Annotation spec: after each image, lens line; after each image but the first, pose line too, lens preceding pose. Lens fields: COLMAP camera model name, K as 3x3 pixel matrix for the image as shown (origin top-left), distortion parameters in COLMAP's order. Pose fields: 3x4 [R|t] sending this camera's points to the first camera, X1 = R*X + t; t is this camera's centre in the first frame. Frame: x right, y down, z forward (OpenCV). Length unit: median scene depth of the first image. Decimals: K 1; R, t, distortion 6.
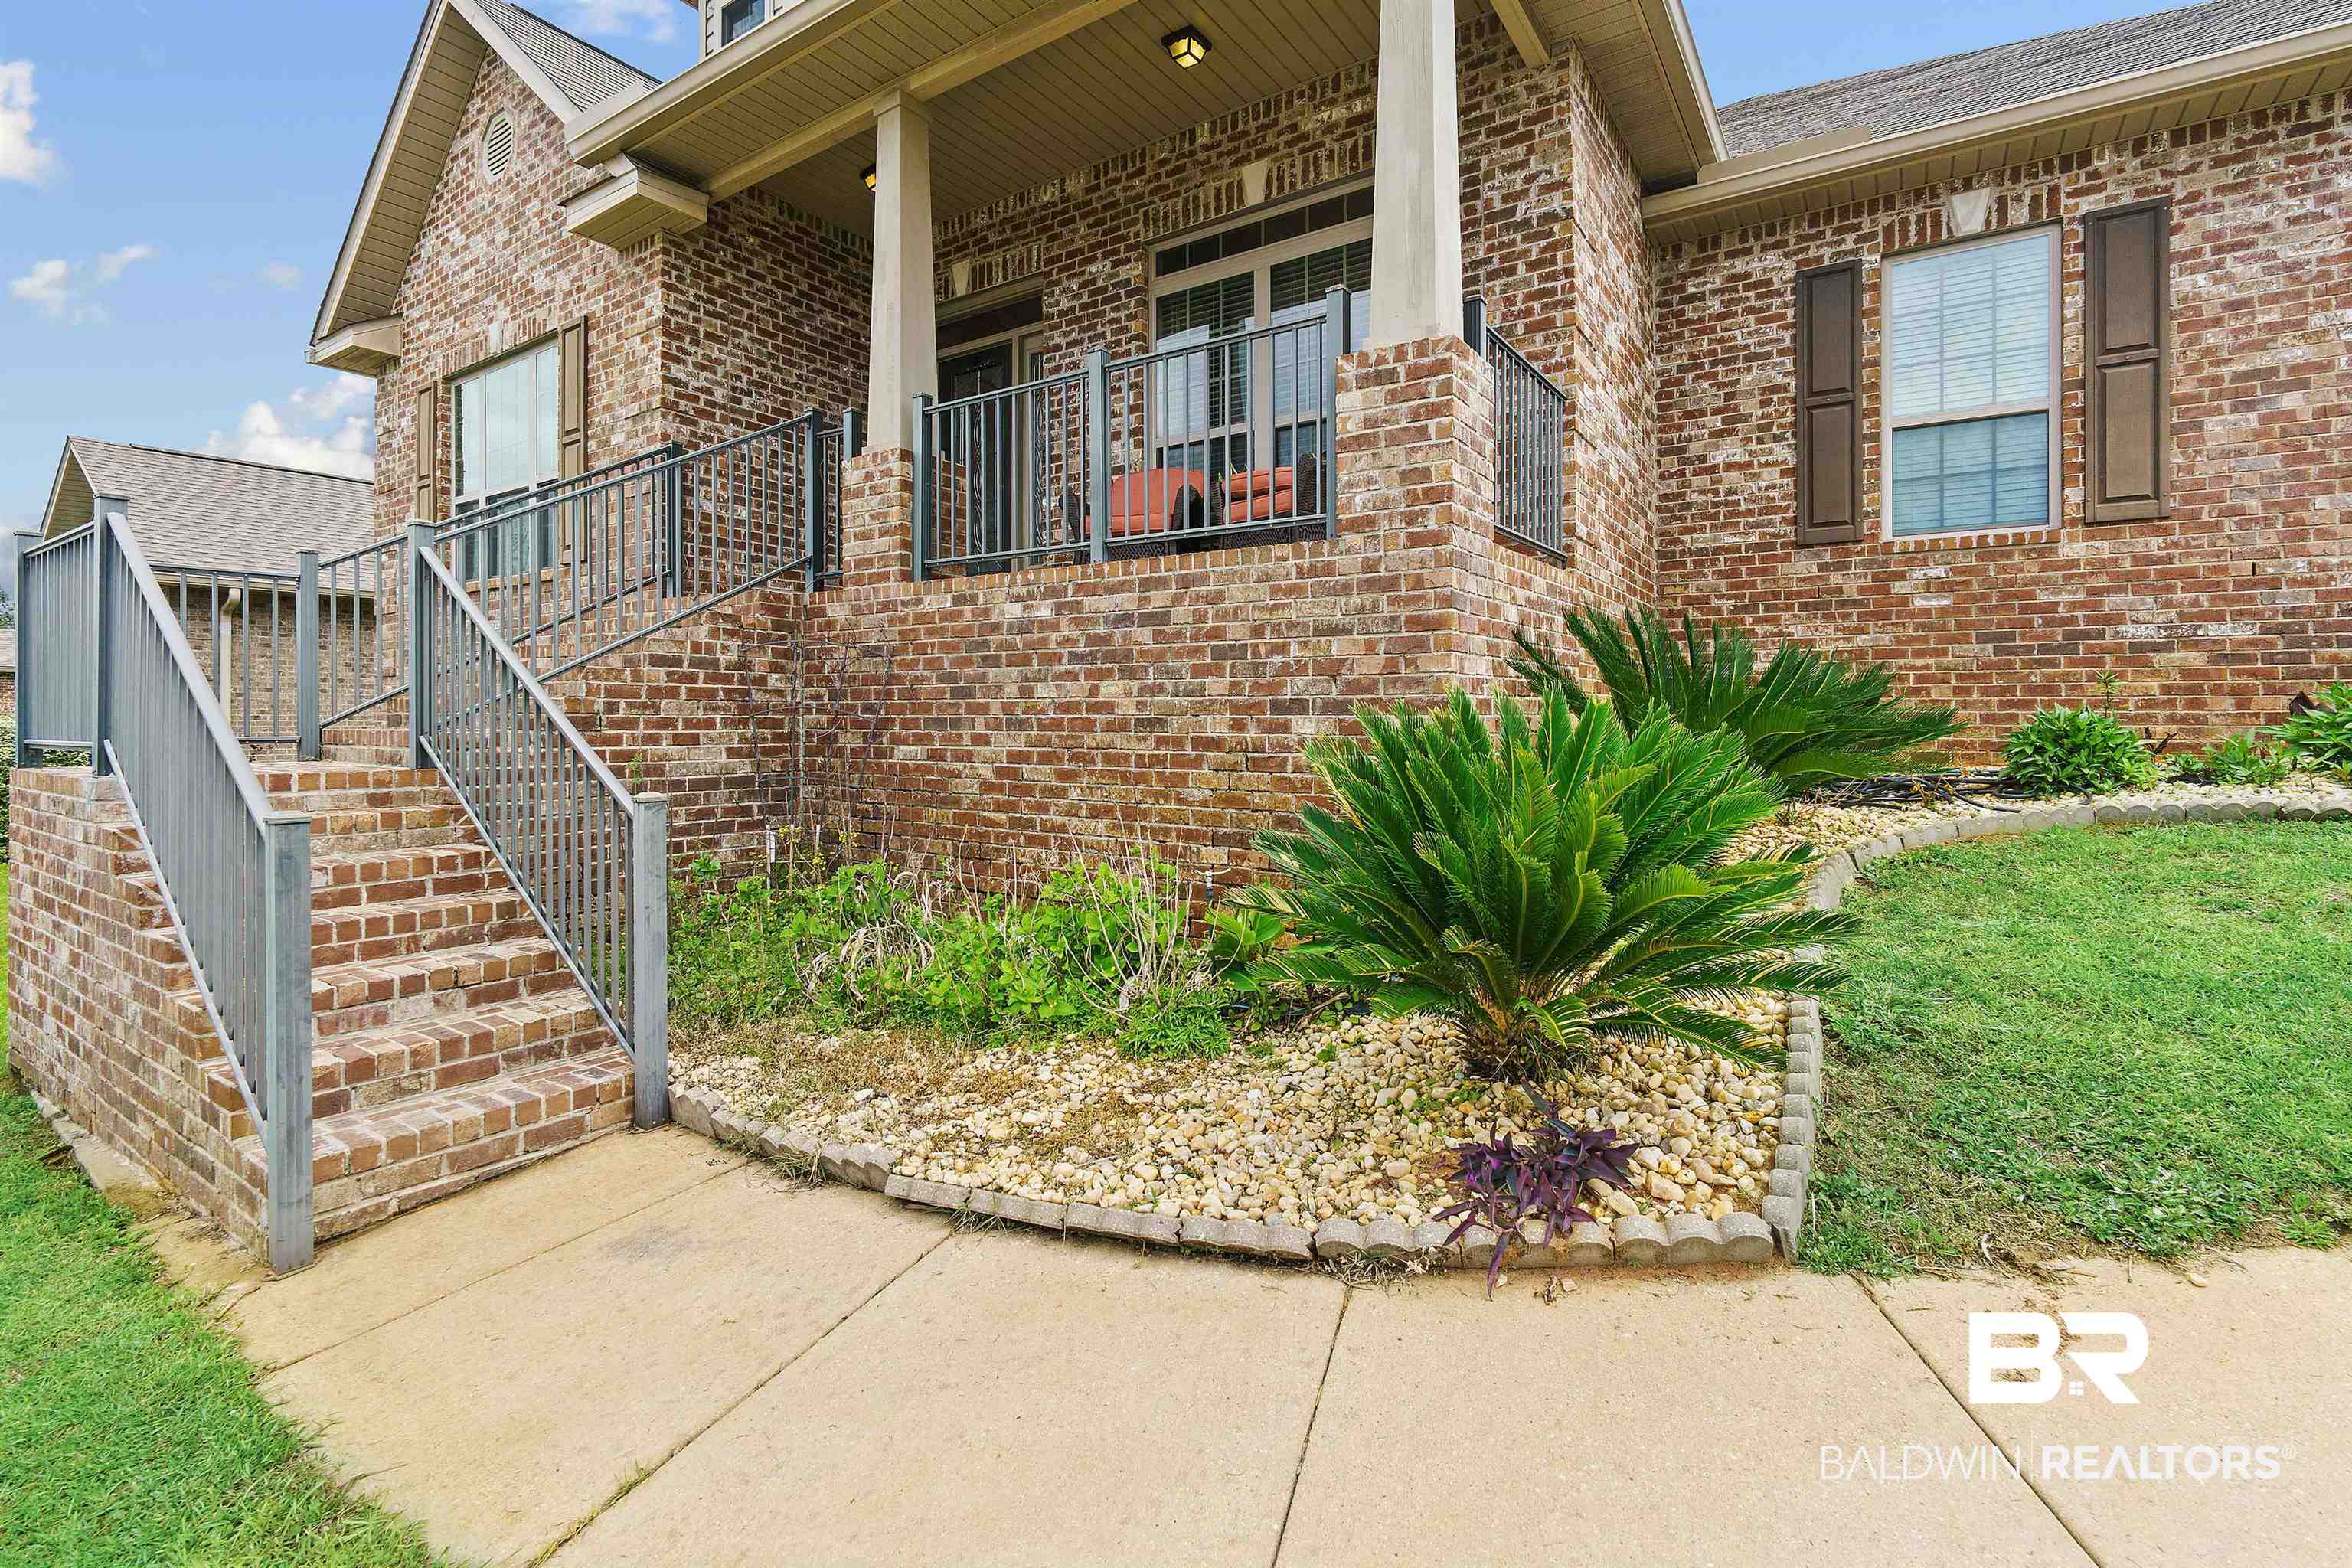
lens RADIAL K [[1013.0, 0, 1180.7], [0, 1013.0, 725.5], [0, 0, 1]] dist [-0.005800, 0.001253]
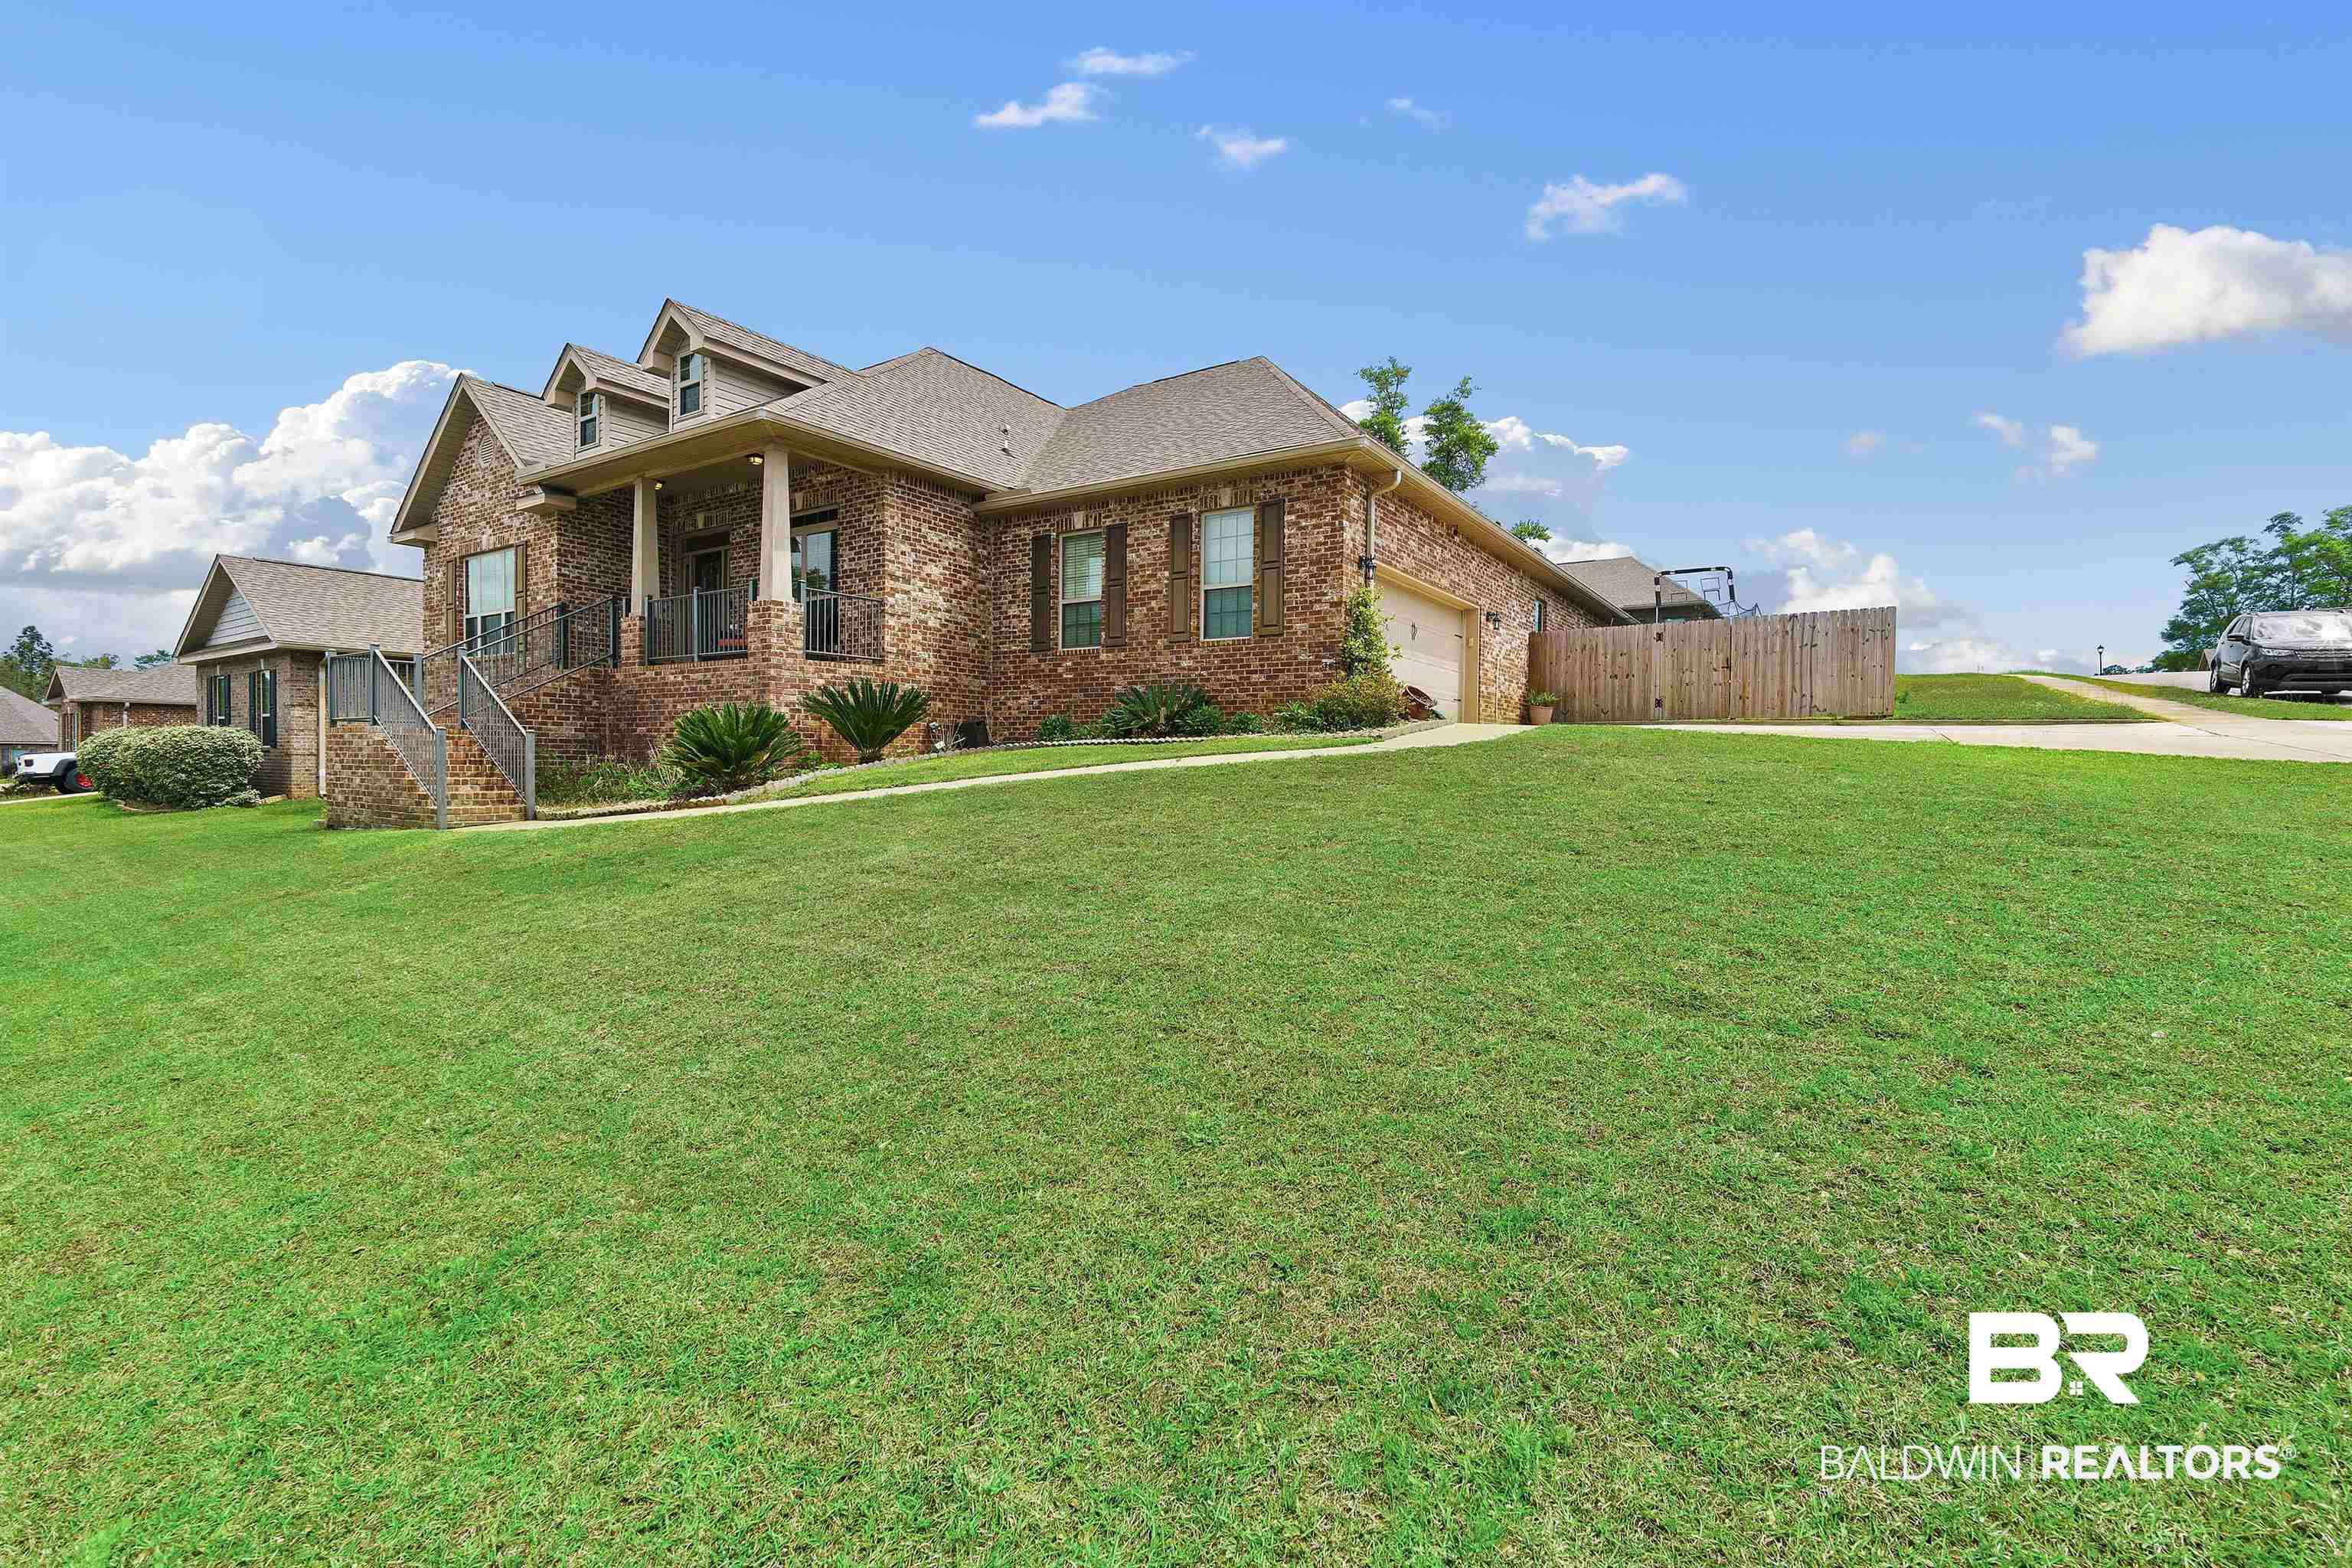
lens RADIAL K [[1013.0, 0, 1176.6], [0, 1013.0, 783.0], [0, 0, 1]] dist [-0.005800, 0.001253]
pose [[0.999920, 0.008629, 0.009289, 1.045207], [-0.008754, 0.999870, 0.013516, 0.110706], [-0.009172, -0.013596, 0.999866, -1.573988]]
